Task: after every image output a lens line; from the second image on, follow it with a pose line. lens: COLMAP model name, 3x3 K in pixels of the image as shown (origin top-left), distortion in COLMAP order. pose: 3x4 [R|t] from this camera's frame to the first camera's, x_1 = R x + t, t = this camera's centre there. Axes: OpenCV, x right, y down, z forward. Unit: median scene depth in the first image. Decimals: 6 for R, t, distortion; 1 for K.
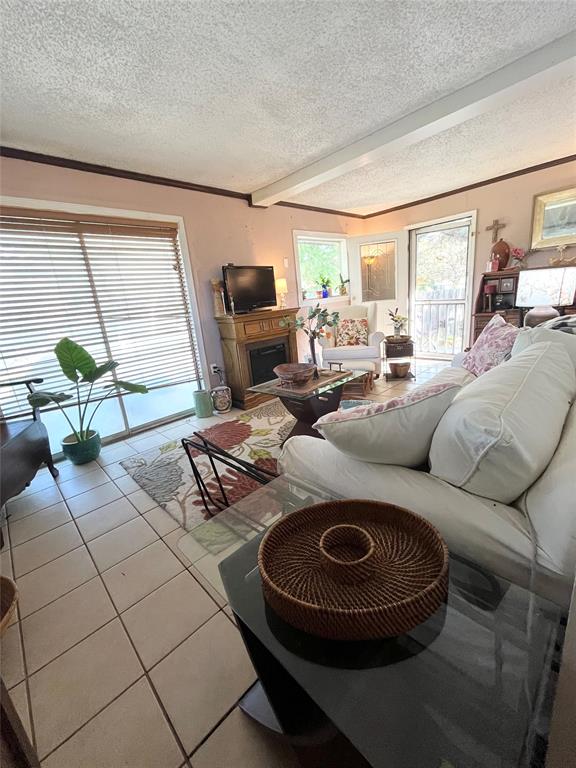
lens RADIAL K [[314.3, 0, 285.9], [0, 314.3, 384.1], [0, 0, 1]] dist [-0.002131, -0.000366]
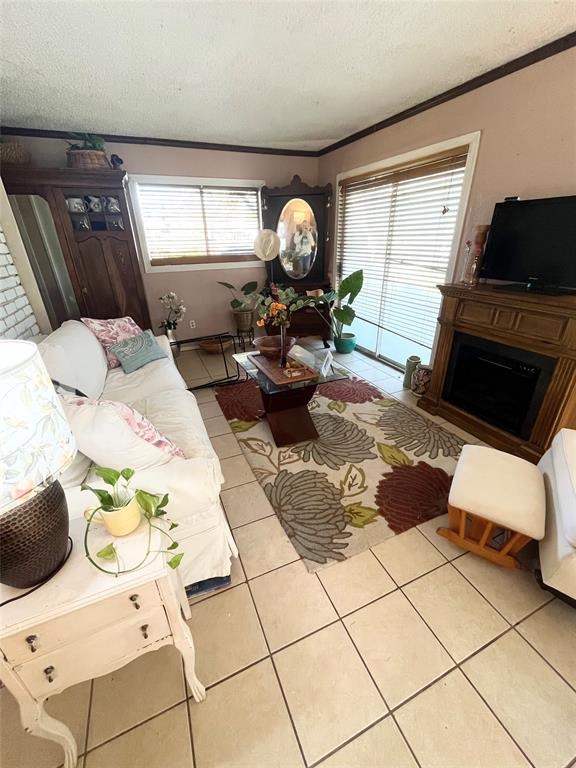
lens RADIAL K [[314.3, 0, 285.9], [0, 314.3, 384.1], [0, 0, 1]] dist [-0.002131, -0.000366]
pose [[-0.348012, 0.489950, -0.799272, 0.720771], [-0.190551, 0.797801, 0.572017, -0.426763], [0.917920, 0.351371, -0.184284, 0.997755]]
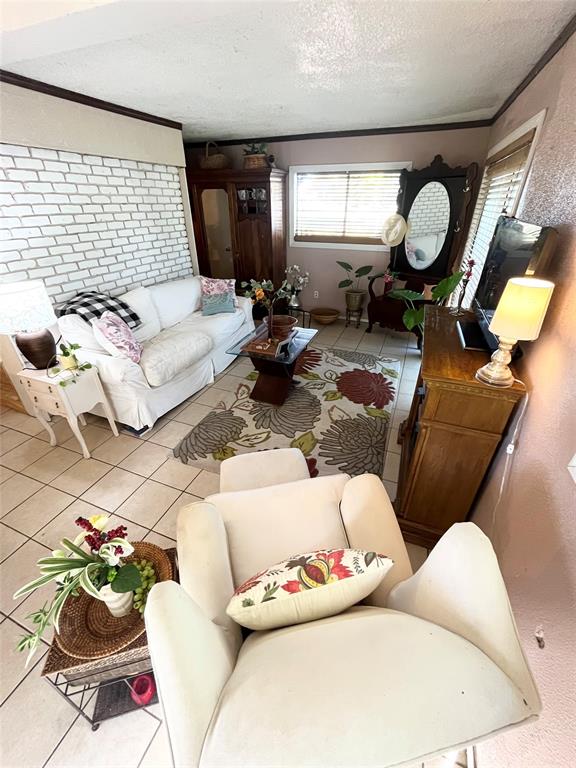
lens RADIAL K [[314.3, 0, 285.9], [0, 314.3, 384.1], [0, 0, 1]] dist [-0.002131, -0.000366]
pose [[-0.909252, 0.291168, -0.297460, 0.365645], [-0.016138, 0.689428, 0.724174, -0.630405], [0.415933, 0.663257, -0.622165, 1.551065]]
